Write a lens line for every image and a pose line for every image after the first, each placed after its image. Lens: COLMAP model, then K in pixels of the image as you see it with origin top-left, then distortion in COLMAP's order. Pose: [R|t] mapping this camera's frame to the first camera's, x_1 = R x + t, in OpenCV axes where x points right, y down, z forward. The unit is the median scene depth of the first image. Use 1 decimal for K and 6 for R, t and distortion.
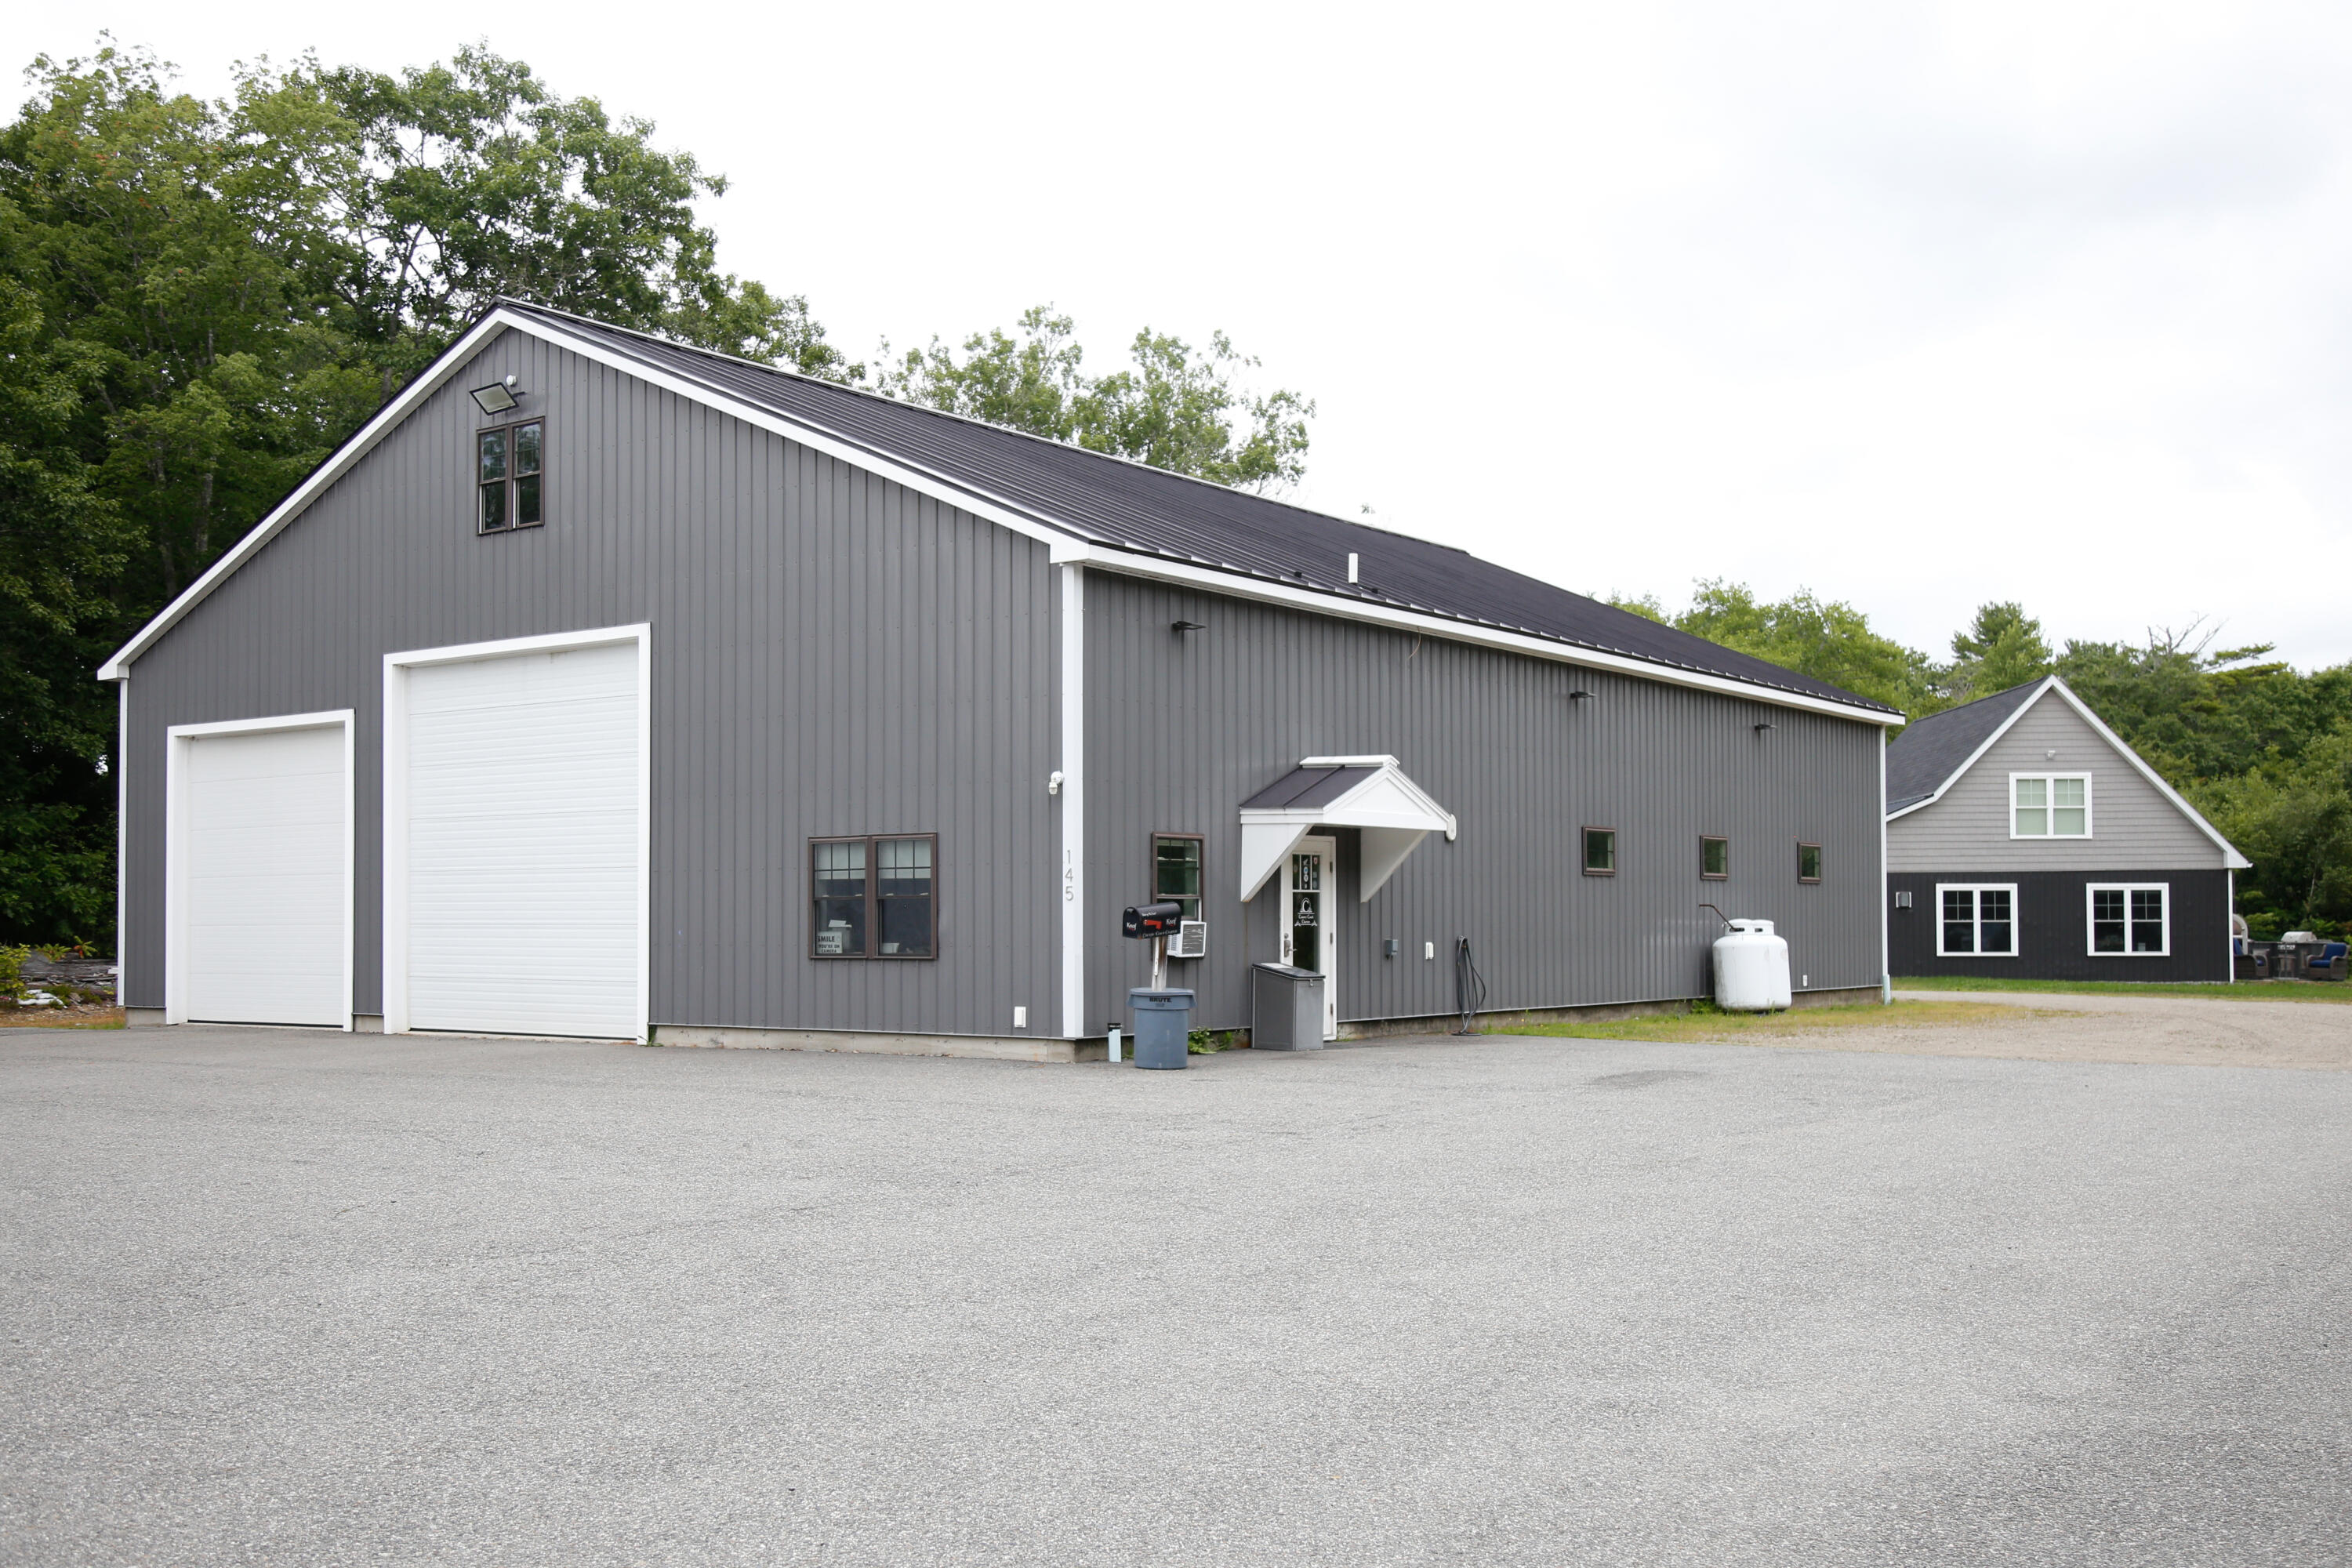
lens RADIAL K [[2299.0, 0, 1163.2], [0, 2299.0, 834.6], [0, 0, 1]] dist [0.008228, 0.008546]
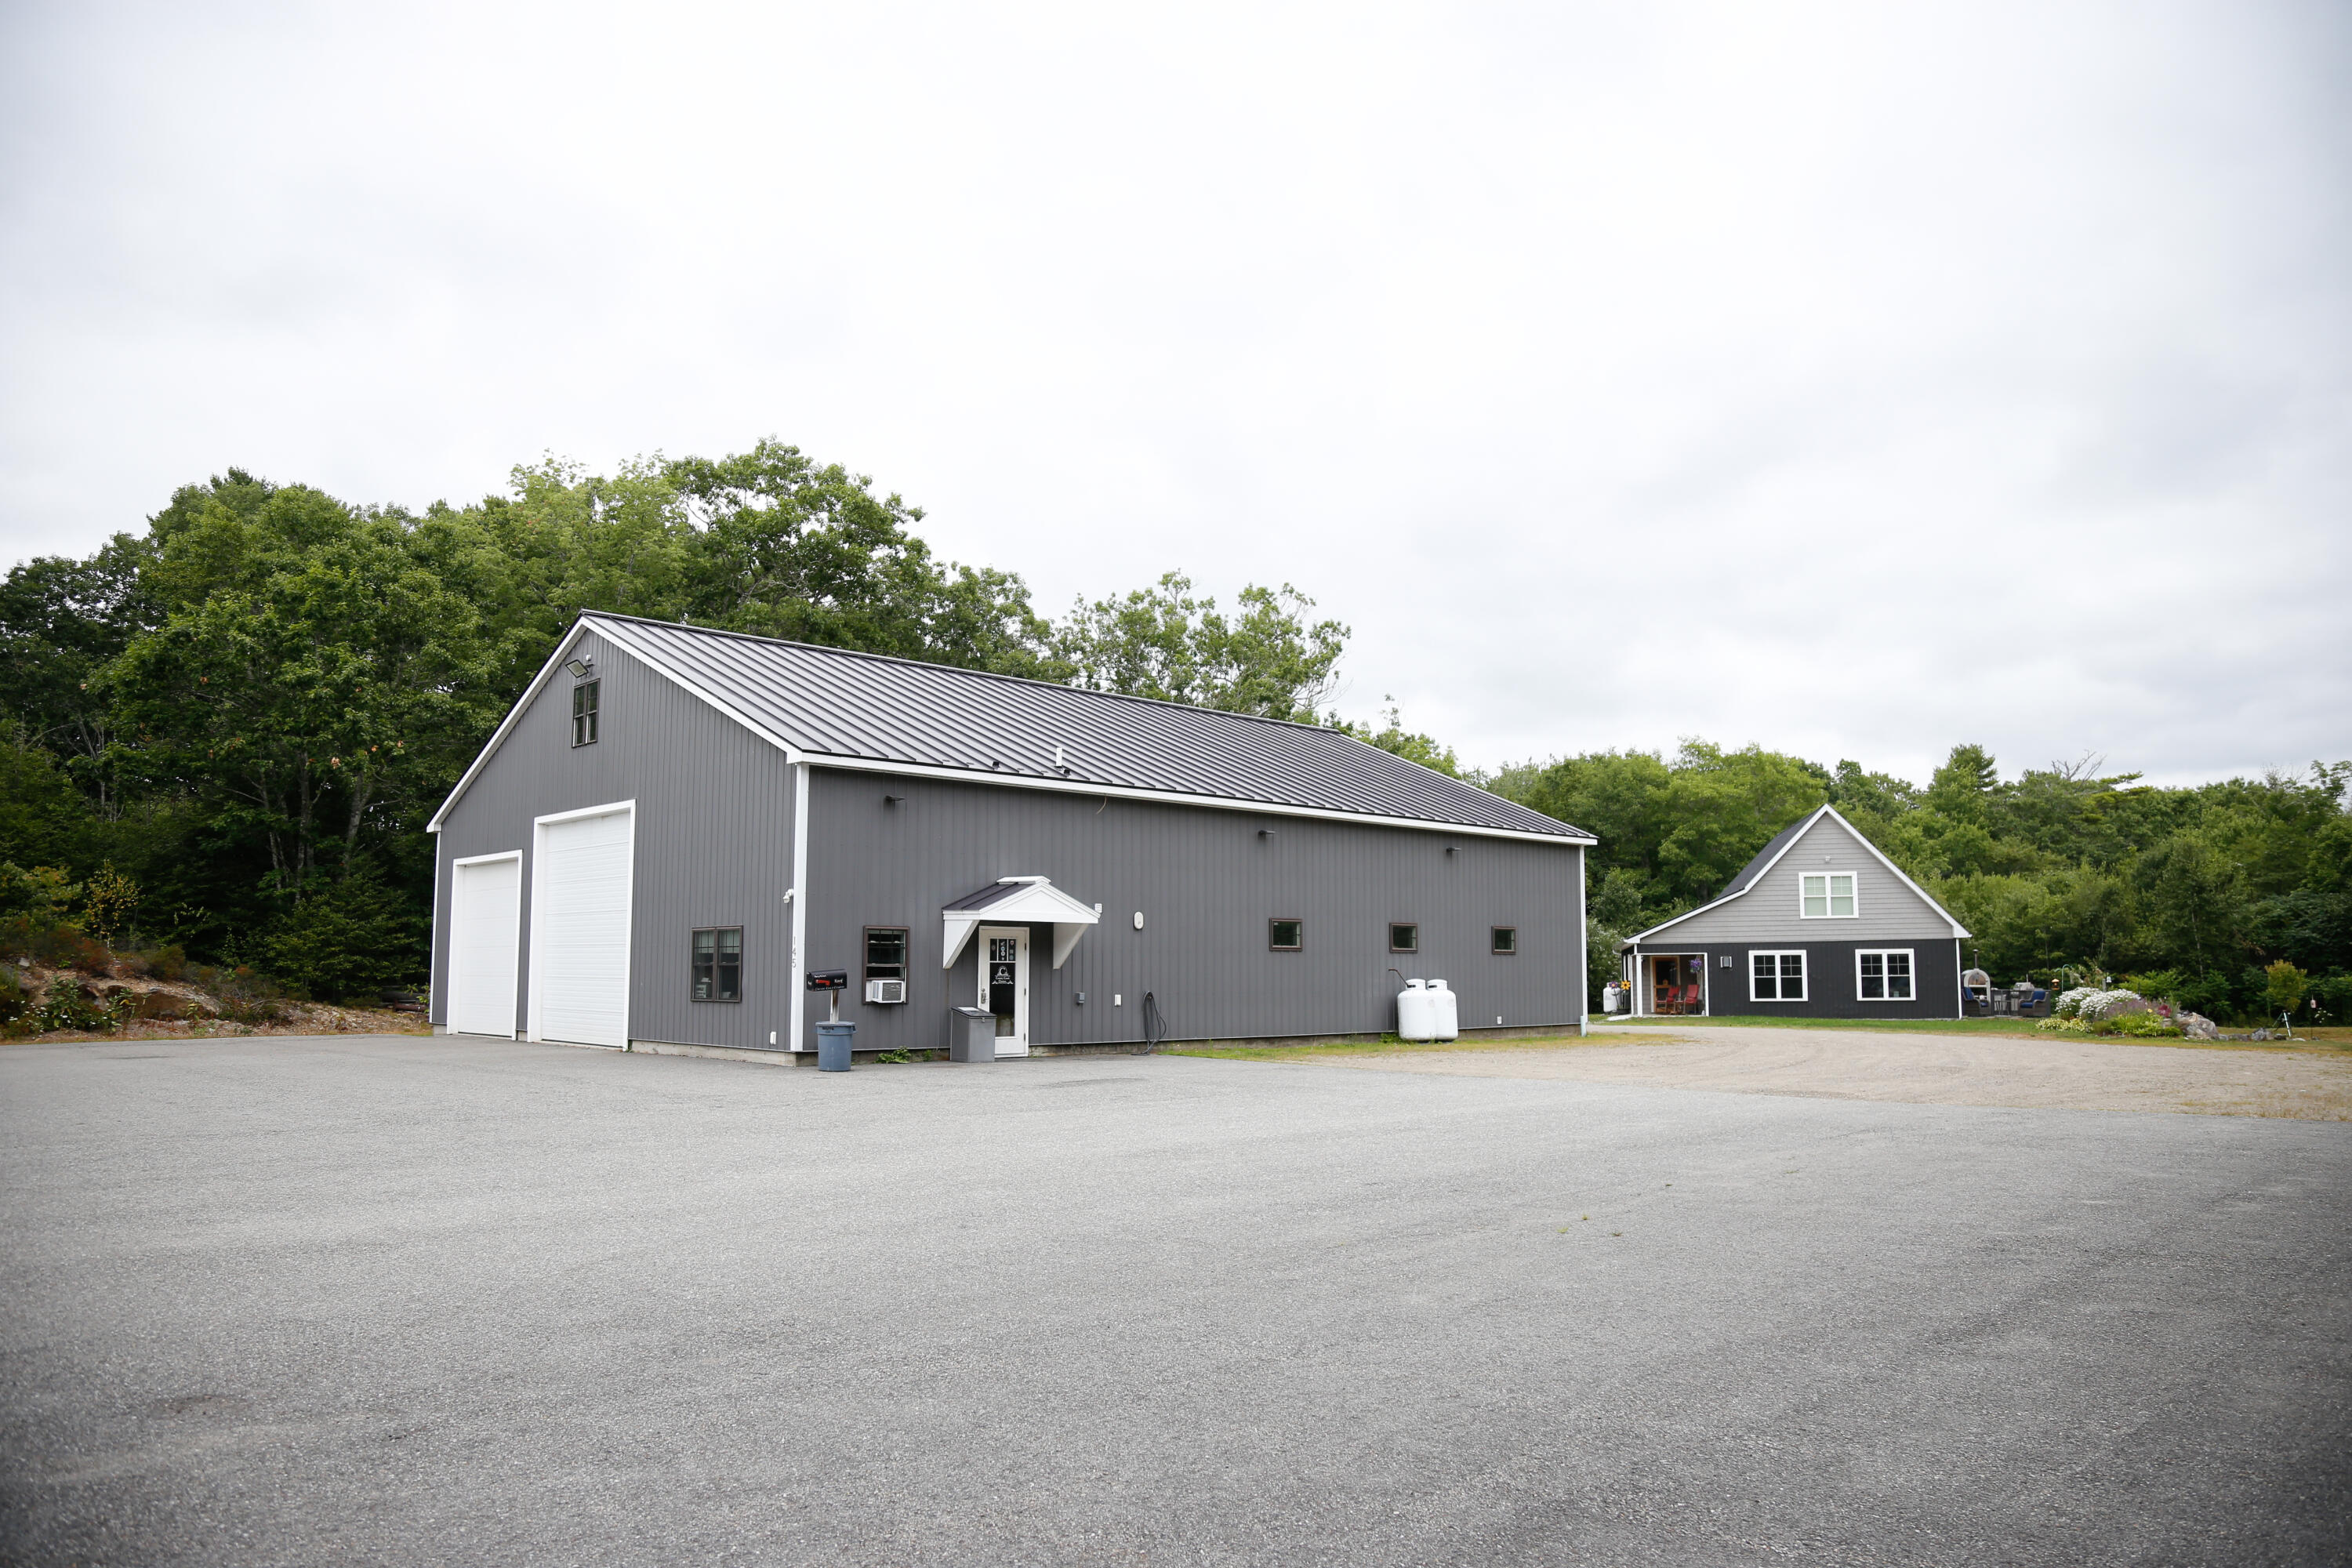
lens RADIAL K [[1582.1, 0, 1176.0], [0, 1582.1, 784.0], [0, 0, 1]] dist [-0.090605, 0.004944]
pose [[0.985143, -0.016776, -0.170912, 0.270446], [0.002766, 0.996638, -0.081883, -0.006057], [0.171711, 0.080194, 0.981878, -0.044863]]
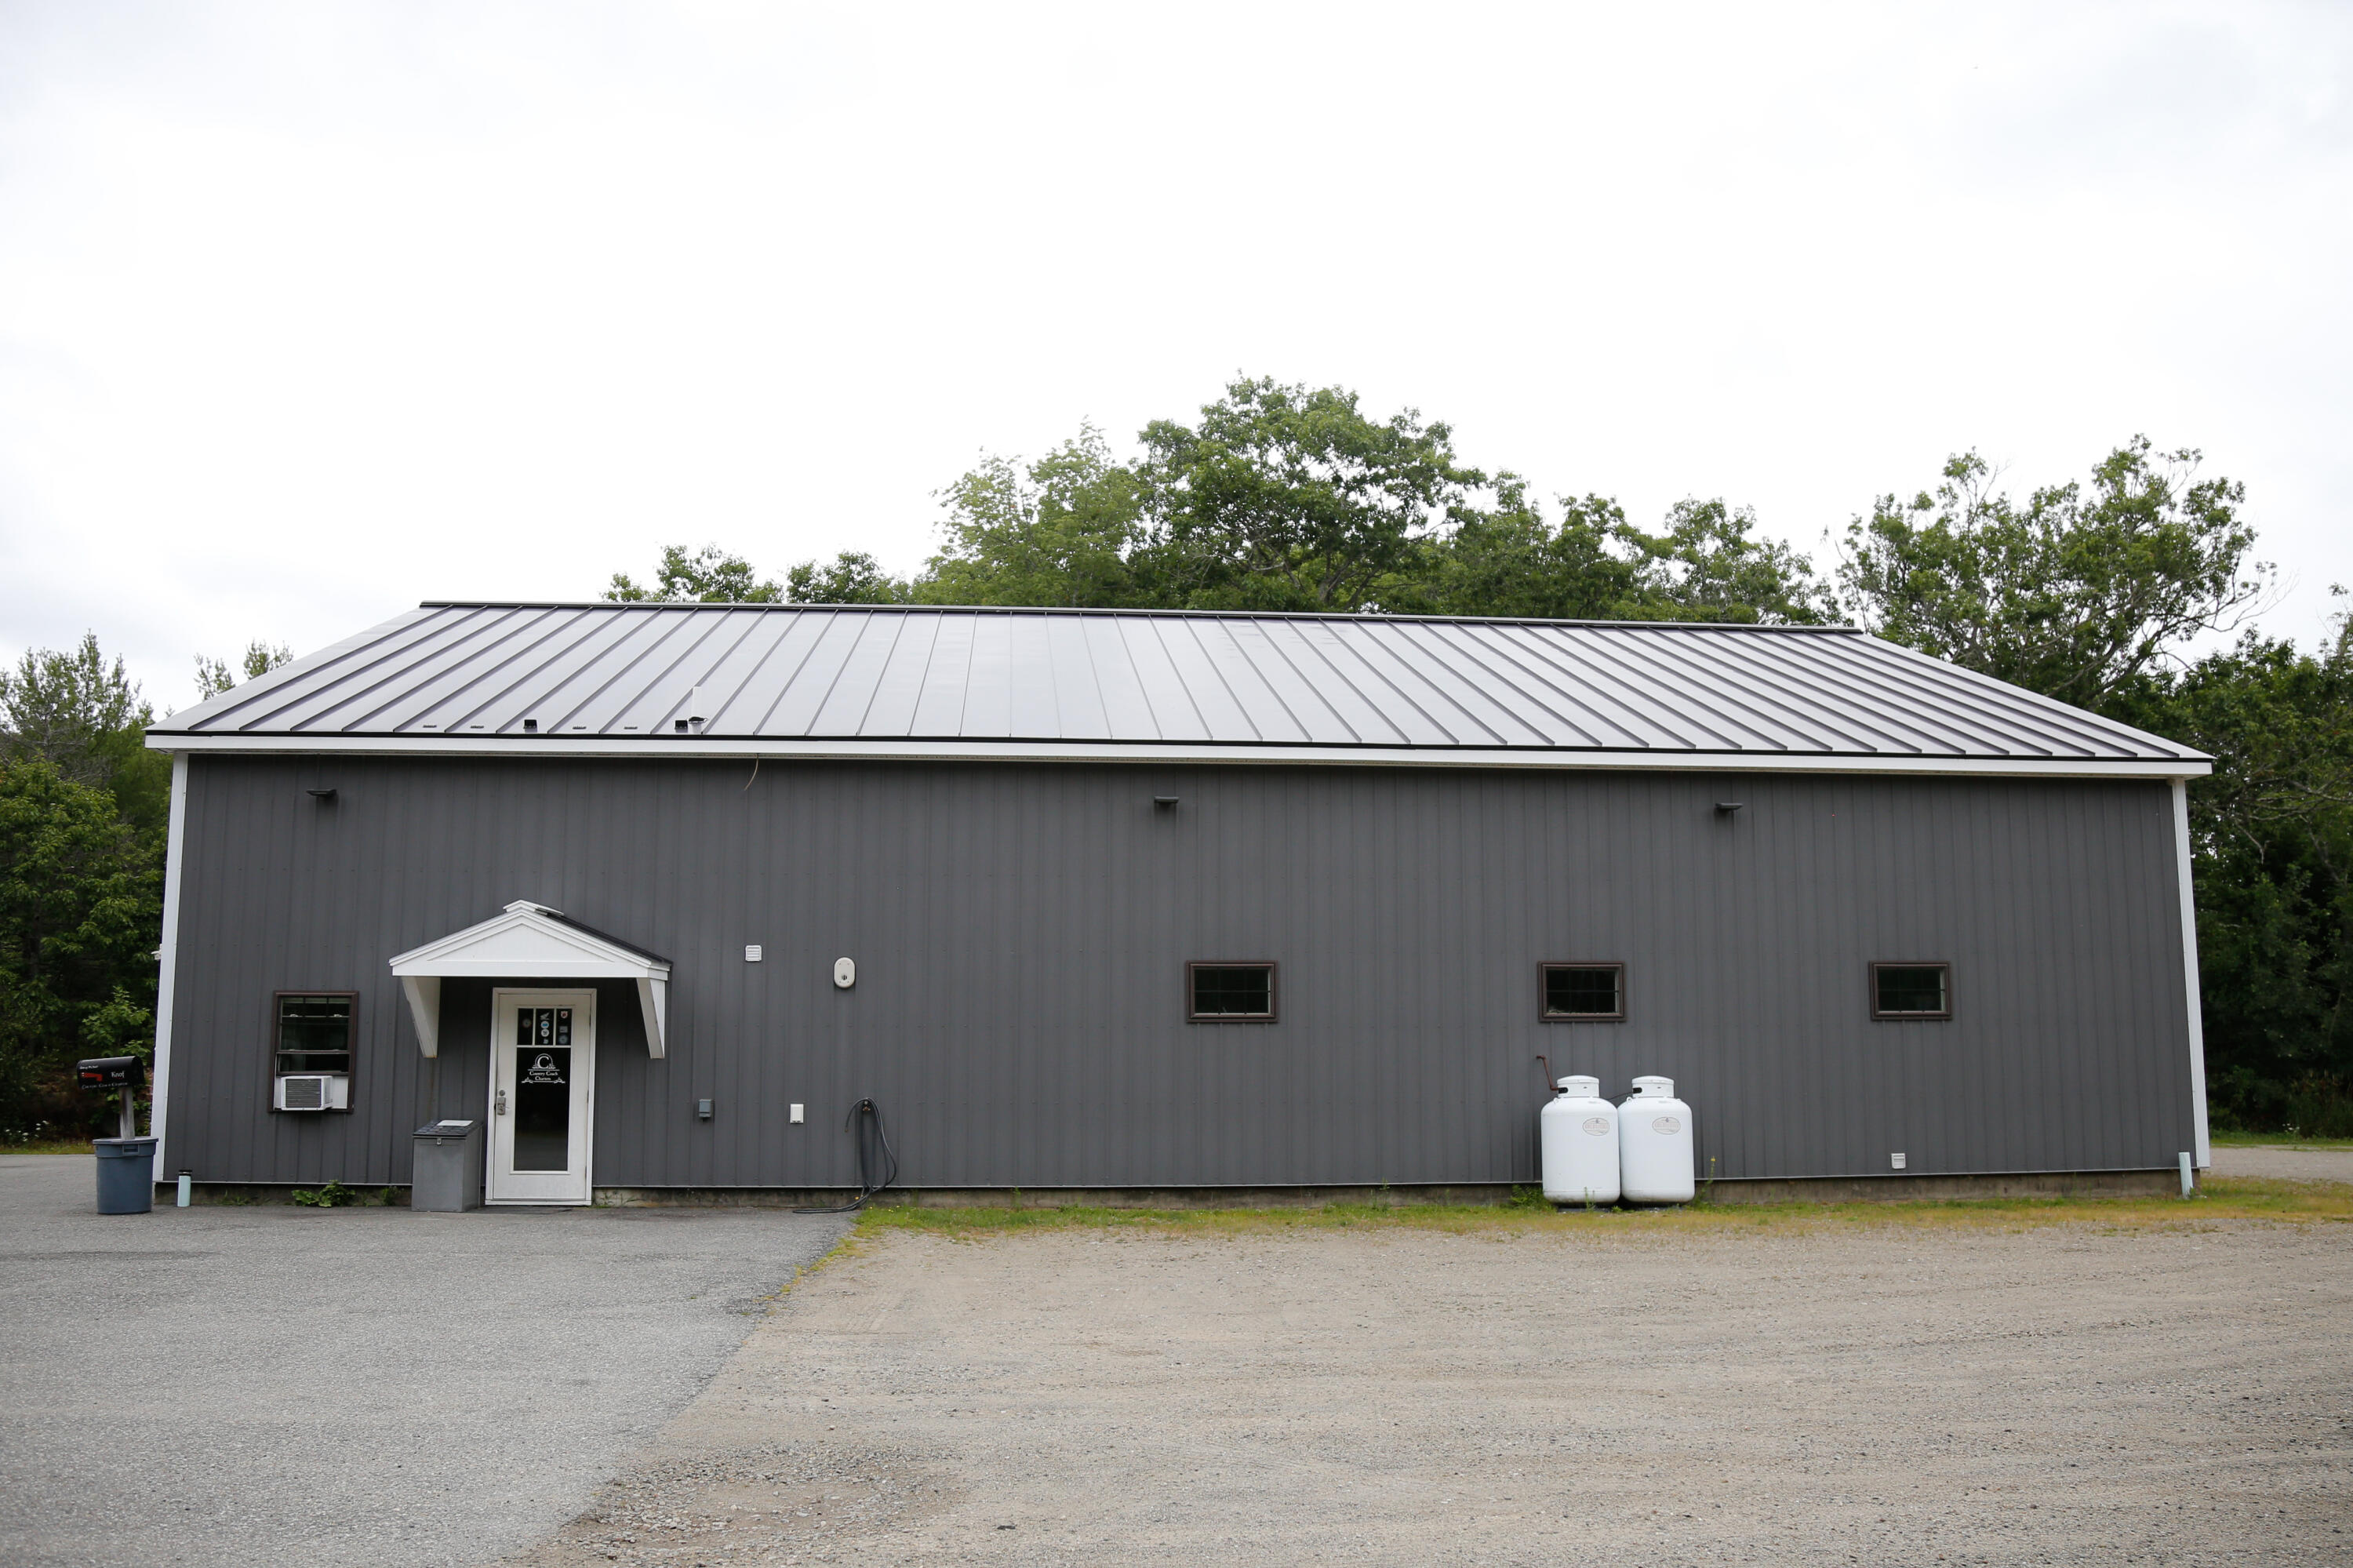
lens RADIAL K [[1767.4, 0, 1176.5], [0, 1767.4, 784.0], [0, 0, 1]] dist [-0.077842, 0.002935]
pose [[0.664263, -0.114712, -0.738645, 0.579992], [0.028770, 0.991346, -0.128084, 0.012368], [0.746945, 0.063831, 0.661814, 0.518407]]
